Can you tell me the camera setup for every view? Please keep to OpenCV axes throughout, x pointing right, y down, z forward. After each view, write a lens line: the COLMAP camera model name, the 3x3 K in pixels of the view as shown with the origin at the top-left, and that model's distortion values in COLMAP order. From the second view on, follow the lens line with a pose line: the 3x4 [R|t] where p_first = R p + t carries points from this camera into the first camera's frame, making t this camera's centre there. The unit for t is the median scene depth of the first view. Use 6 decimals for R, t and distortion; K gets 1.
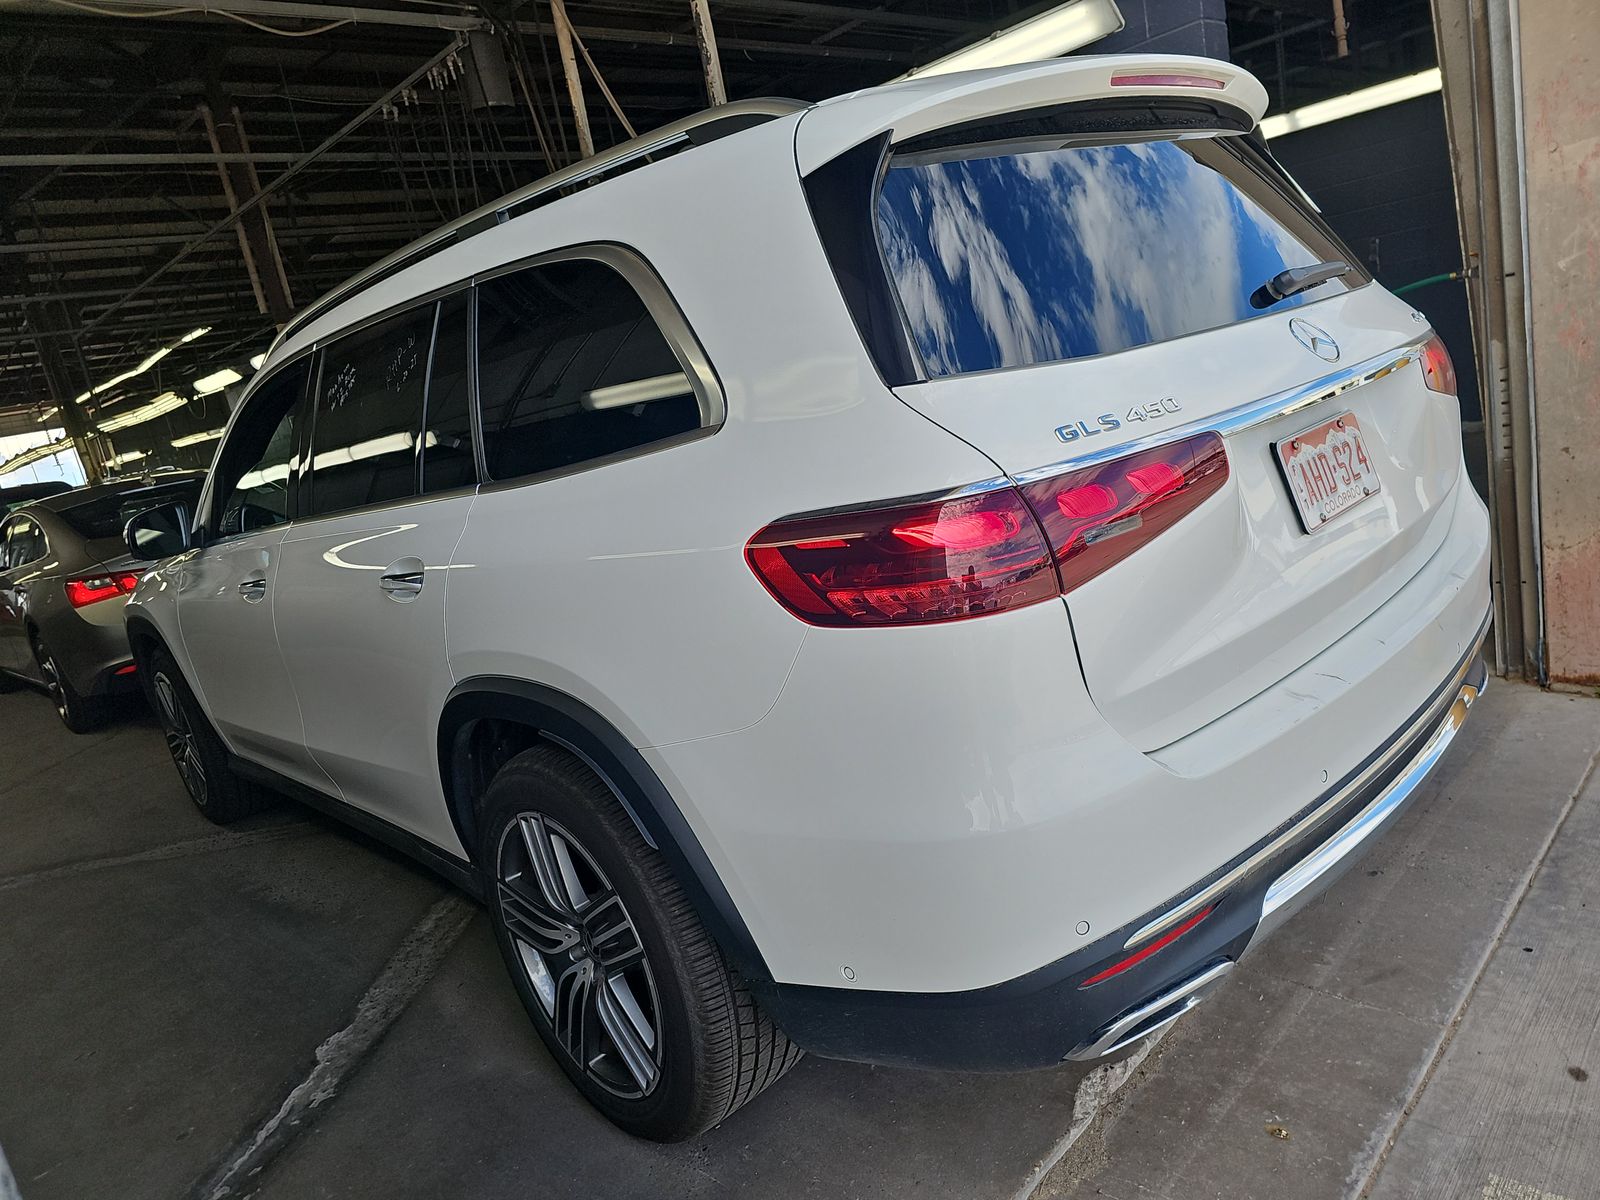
lens RADIAL K [[1052.3, 0, 822.0], [0, 1052.3, 601.4], [0, 0, 1]] dist [0.046259, -0.017976]
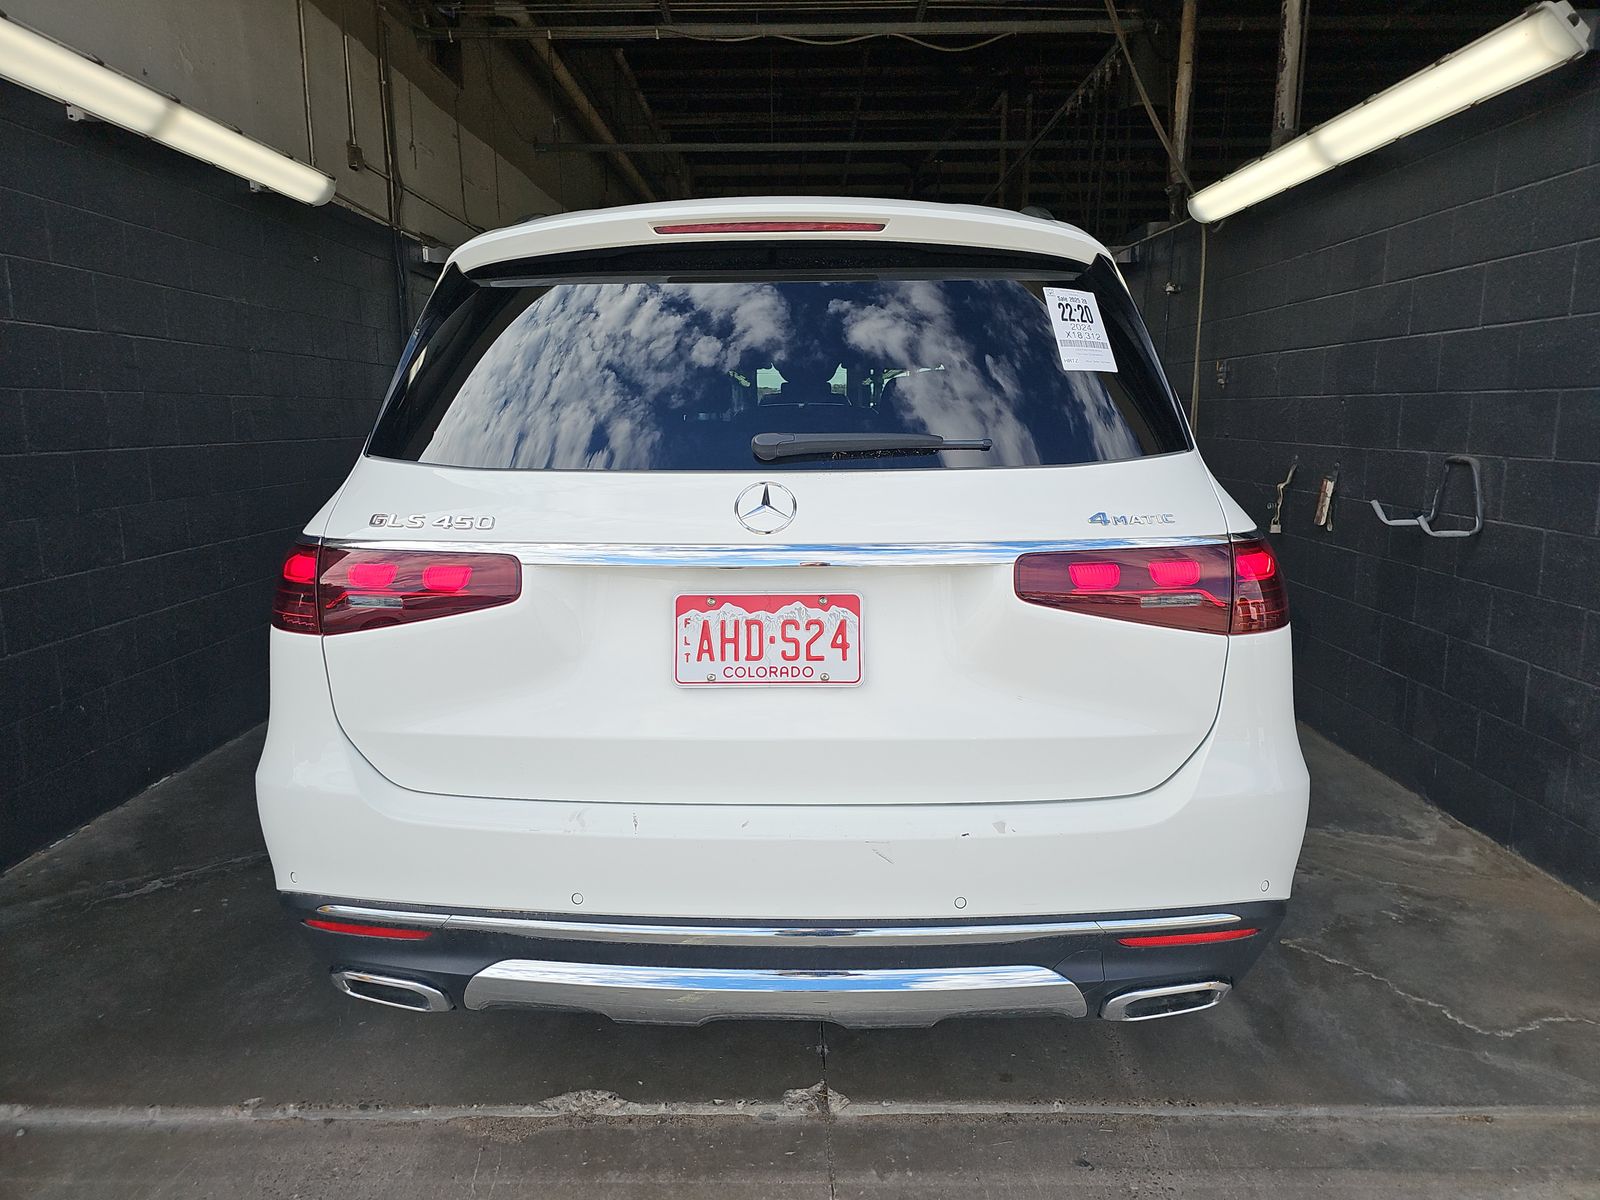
lens RADIAL K [[1052.3, 0, 803.9], [0, 1052.3, 592.8], [0, 0, 1]] dist [0.046259, -0.017976]
pose [[0.689720, 0.300945, -0.658573, 1.013964], [-0.282246, 0.949333, 0.138218, -0.277188], [0.666801, 0.090548, 0.739714, 0.278686]]
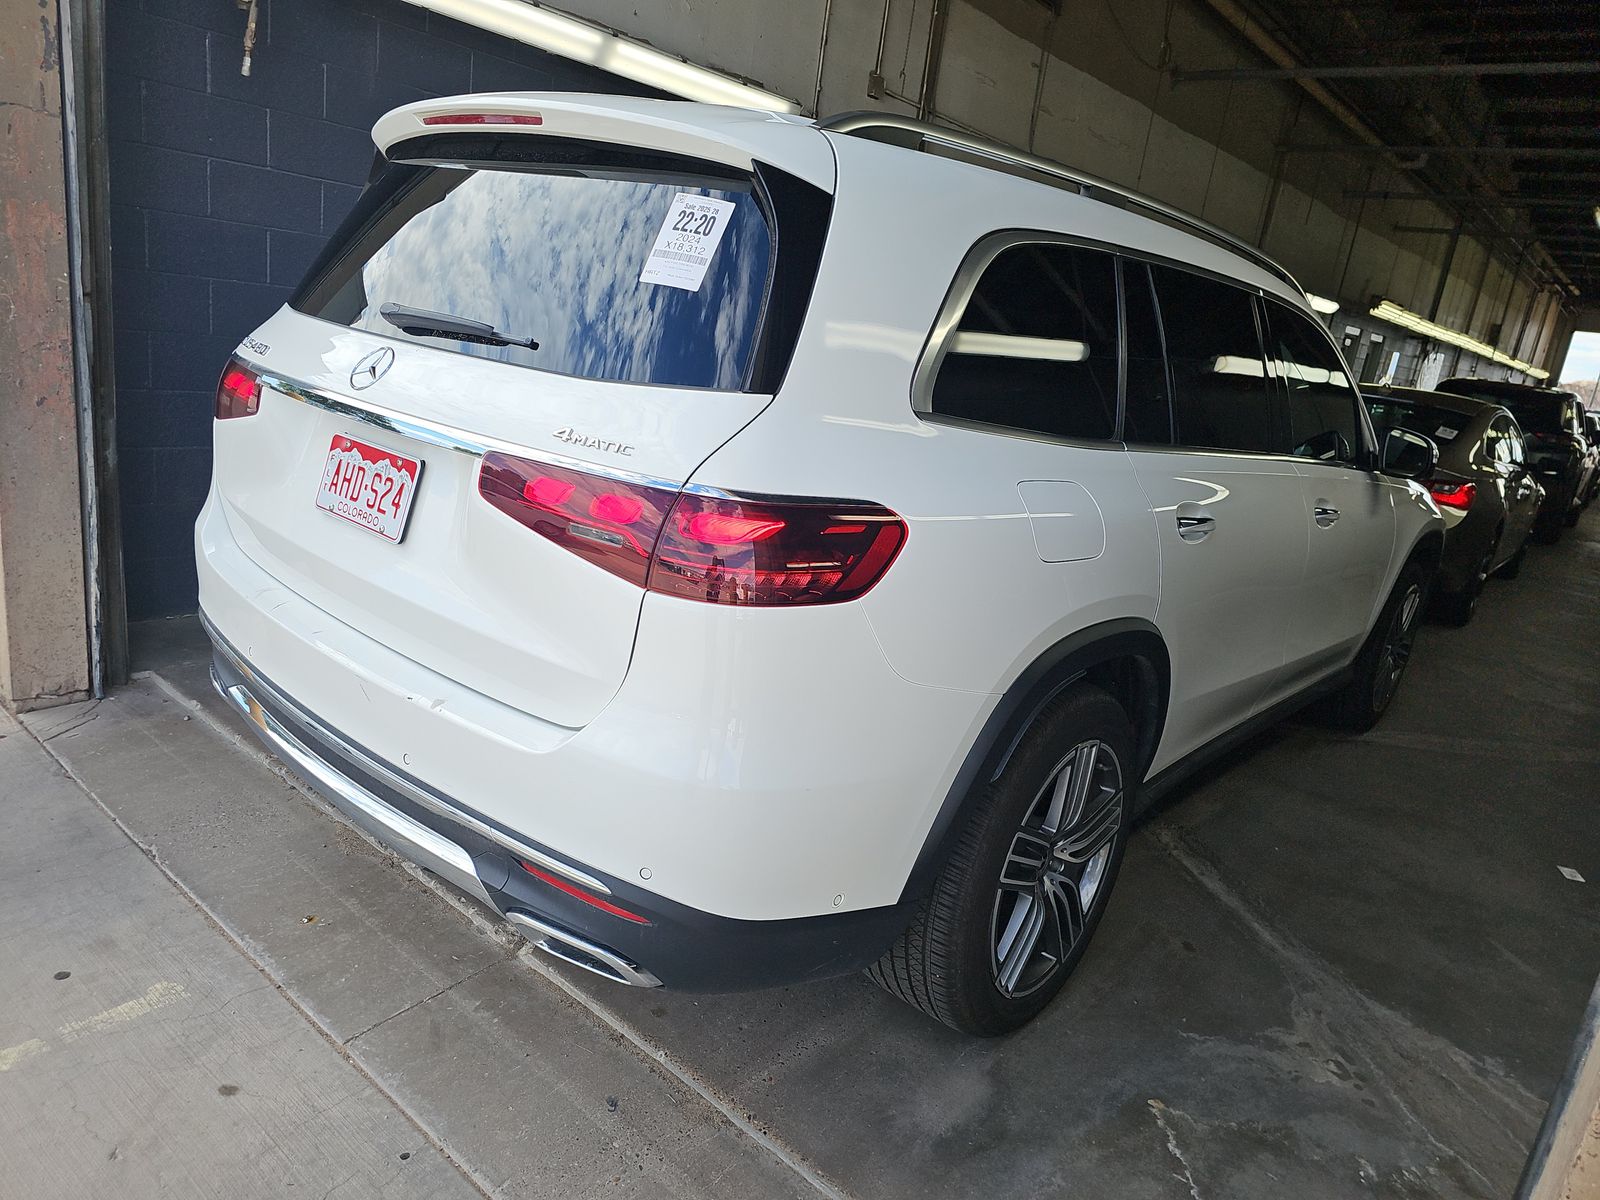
lens RADIAL K [[1052.3, 0, 794.7], [0, 1052.3, 603.6], [0, 0, 1]] dist [0.046259, -0.017976]
pose [[0.058872, 0.455752, -0.888158, 1.394360], [-0.364910, 0.837953, 0.405802, -0.572264], [0.929180, 0.300207, 0.215640, 1.098235]]
